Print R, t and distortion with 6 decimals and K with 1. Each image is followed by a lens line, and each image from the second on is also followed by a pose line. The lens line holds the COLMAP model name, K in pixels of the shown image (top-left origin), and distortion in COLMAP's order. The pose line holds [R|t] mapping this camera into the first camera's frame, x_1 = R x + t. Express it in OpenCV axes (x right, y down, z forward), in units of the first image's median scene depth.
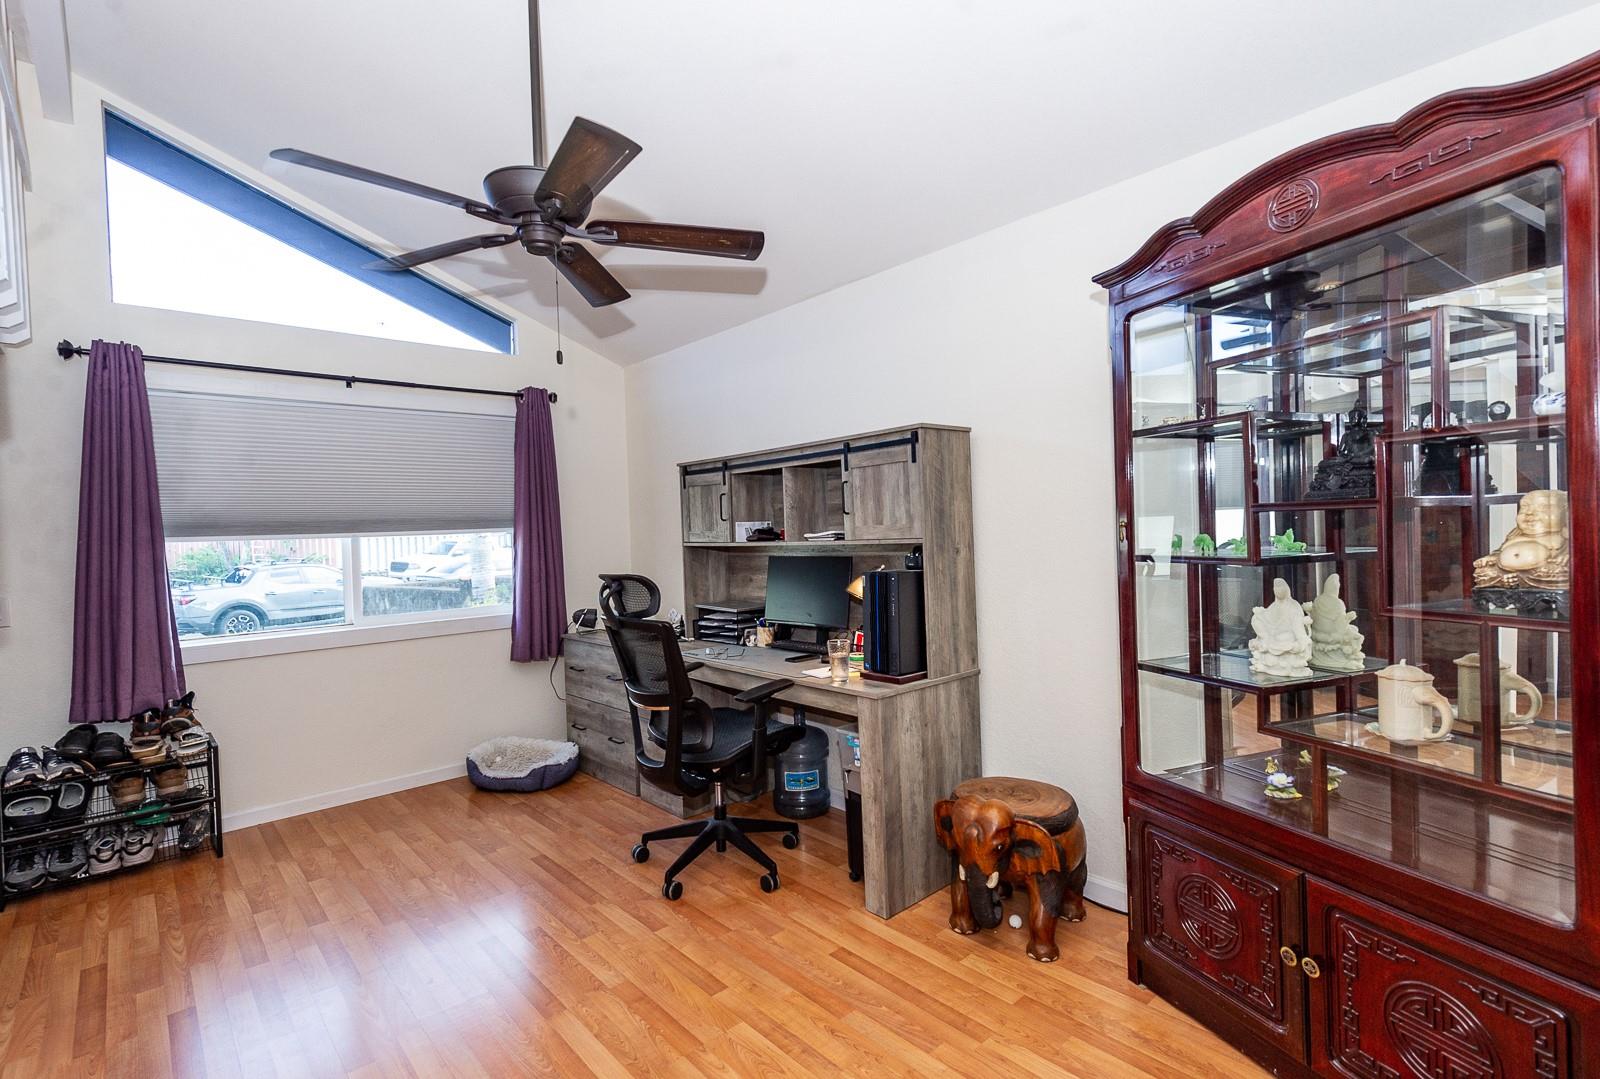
lens RADIAL K [[743.5, 0, 794.6], [0, 743.5, 538.5], [0, 0, 1]] dist [0.000730, -0.001325]
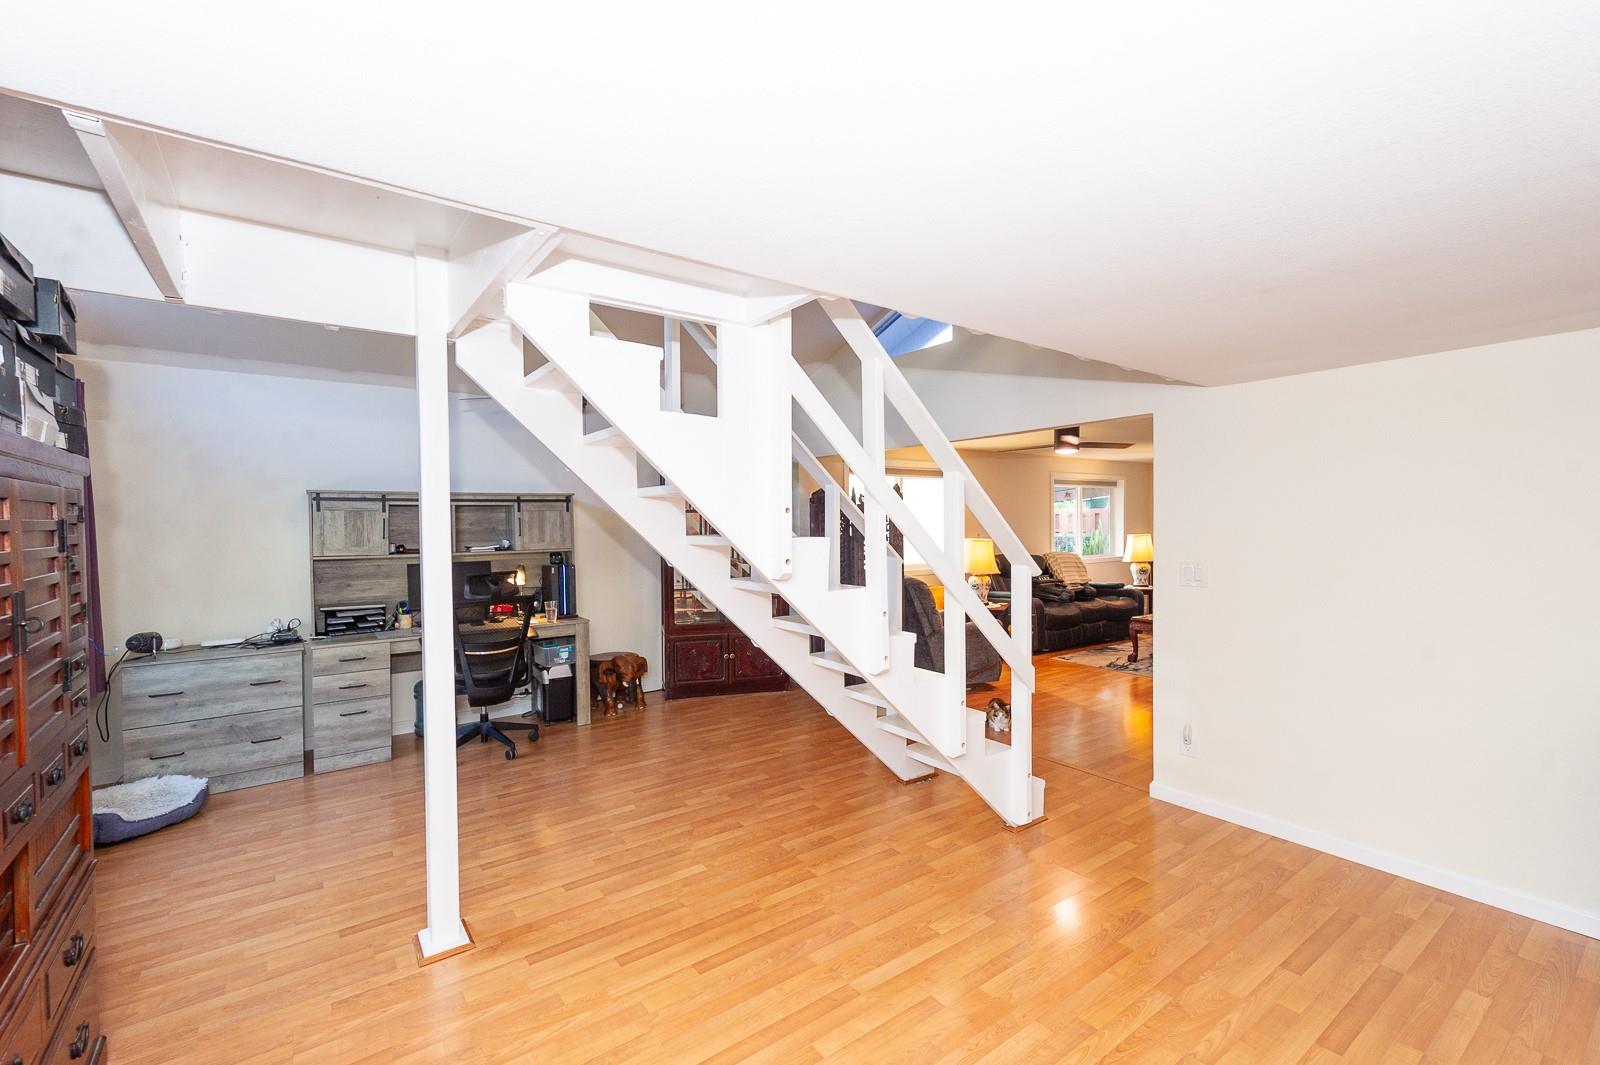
lens RADIAL K [[697.8, 0, 803.8], [0, 697.8, 529.3], [0, 0, 1]] dist [0.003948, -0.003013]
pose [[0.114658, 0.014981, 0.993292, -1.544008], [0.015870, 0.999731, -0.016910, -0.009893], [-0.993278, 0.017702, 0.114390, 0.126636]]
